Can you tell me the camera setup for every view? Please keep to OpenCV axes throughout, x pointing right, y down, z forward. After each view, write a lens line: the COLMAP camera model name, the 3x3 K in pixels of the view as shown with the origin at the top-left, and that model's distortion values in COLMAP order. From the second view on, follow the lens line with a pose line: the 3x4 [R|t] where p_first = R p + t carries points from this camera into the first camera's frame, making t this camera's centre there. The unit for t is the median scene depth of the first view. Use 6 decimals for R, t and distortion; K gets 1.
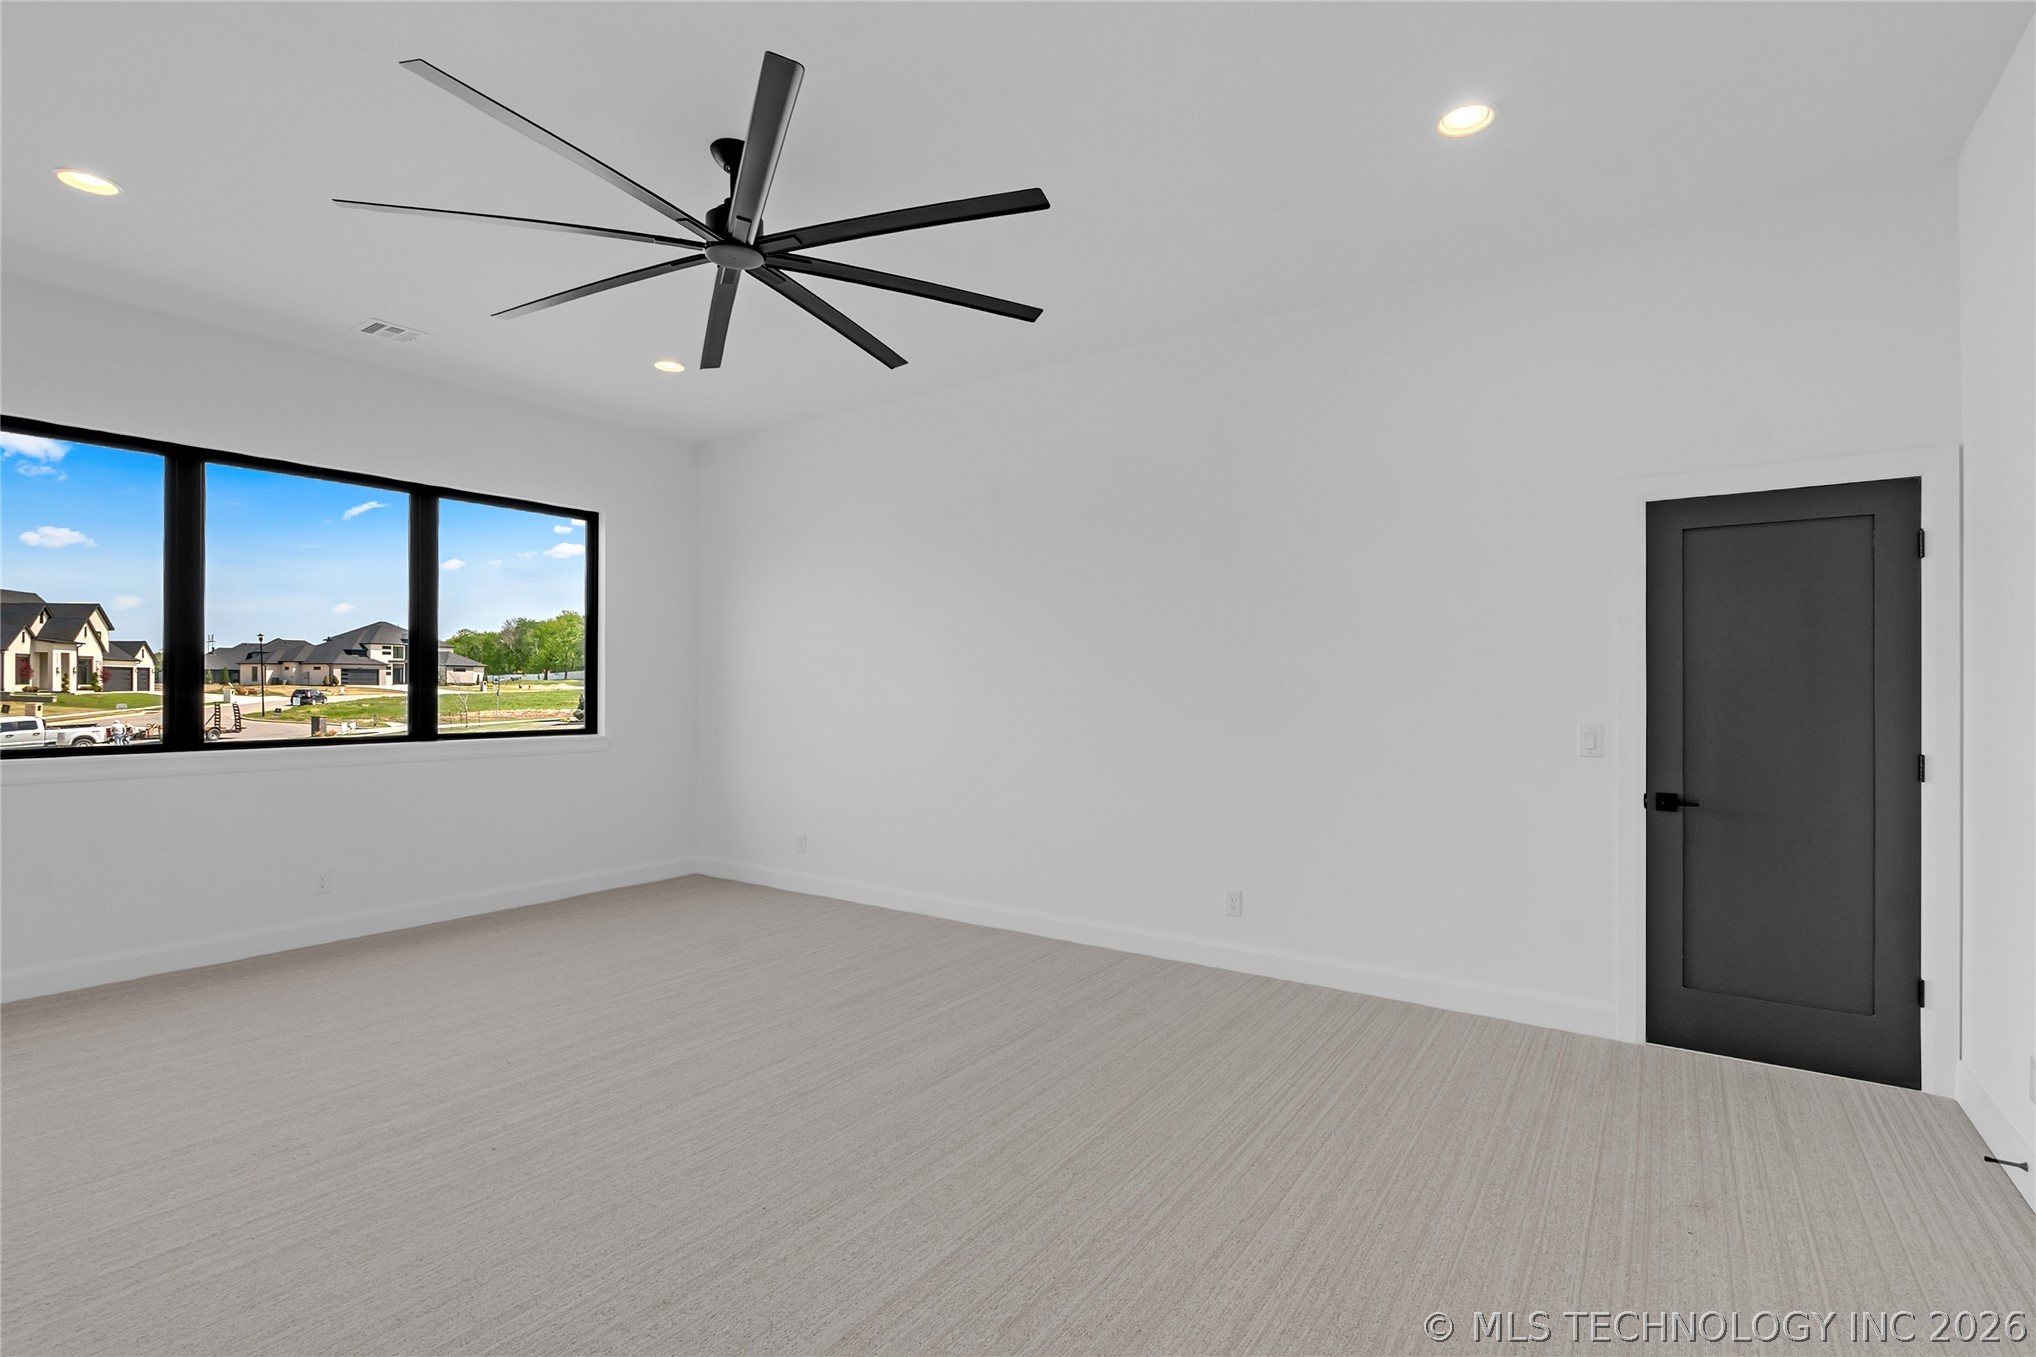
lens RADIAL K [[935.3, 0, 1018.0], [0, 935.3, 678.5], [0, 0, 1]] dist [-0.001498, -0.000138]
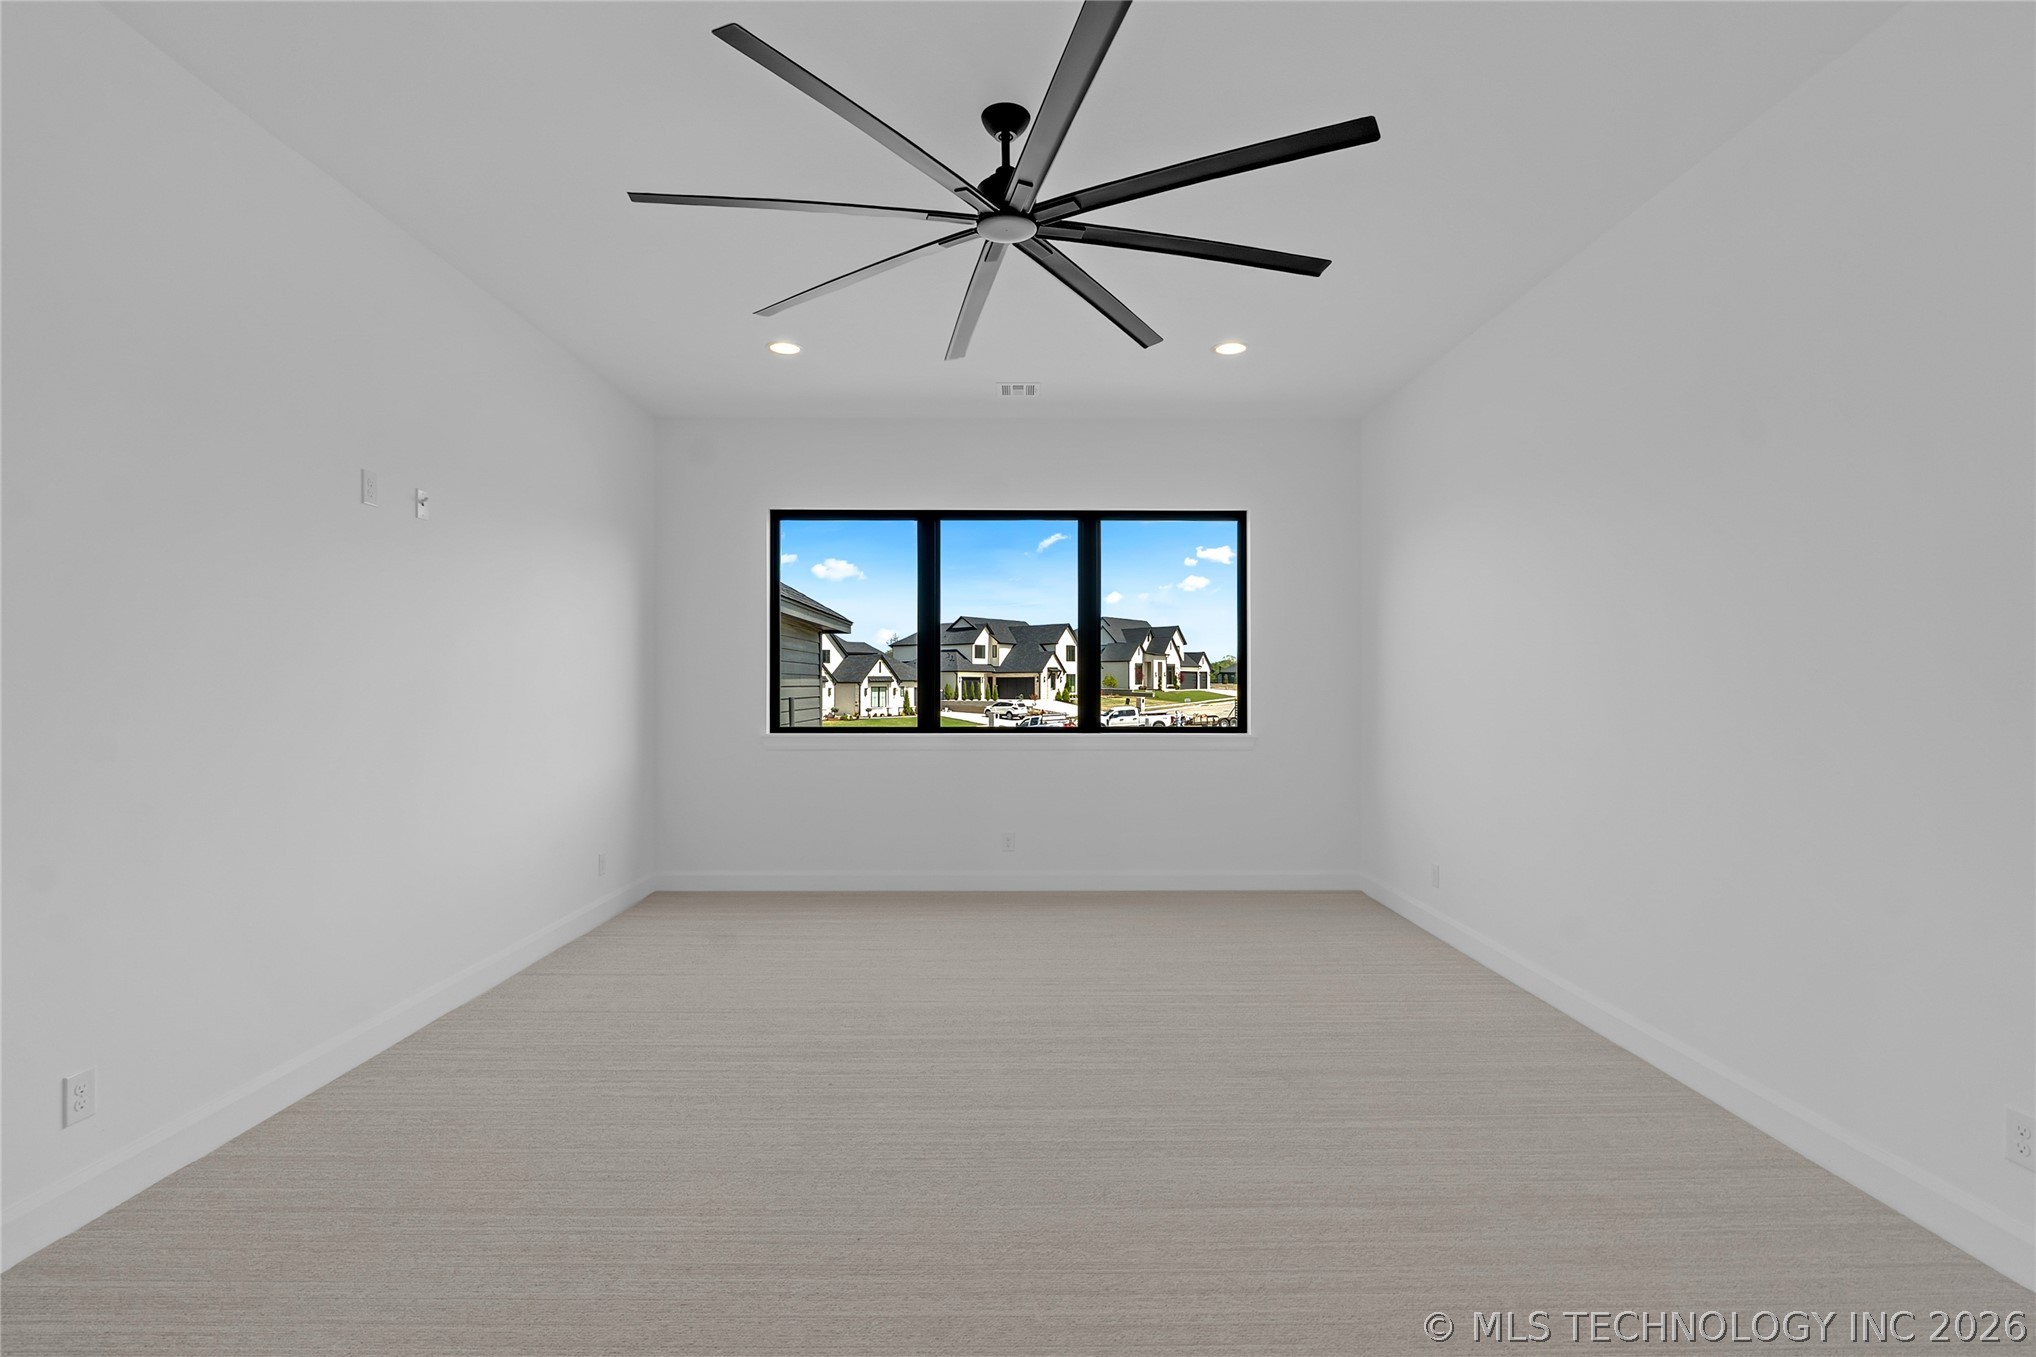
lens RADIAL K [[930.2, 0, 1018.3], [0, 930.2, 715.1], [0, 0, 1]] dist [-0.004954, -0.000388]
pose [[0.583725, 0.024589, -0.811579, 0.313185], [0.008439, 0.999304, 0.036347, 0.001425], [0.811908, -0.028066, 0.583111, 0.325141]]
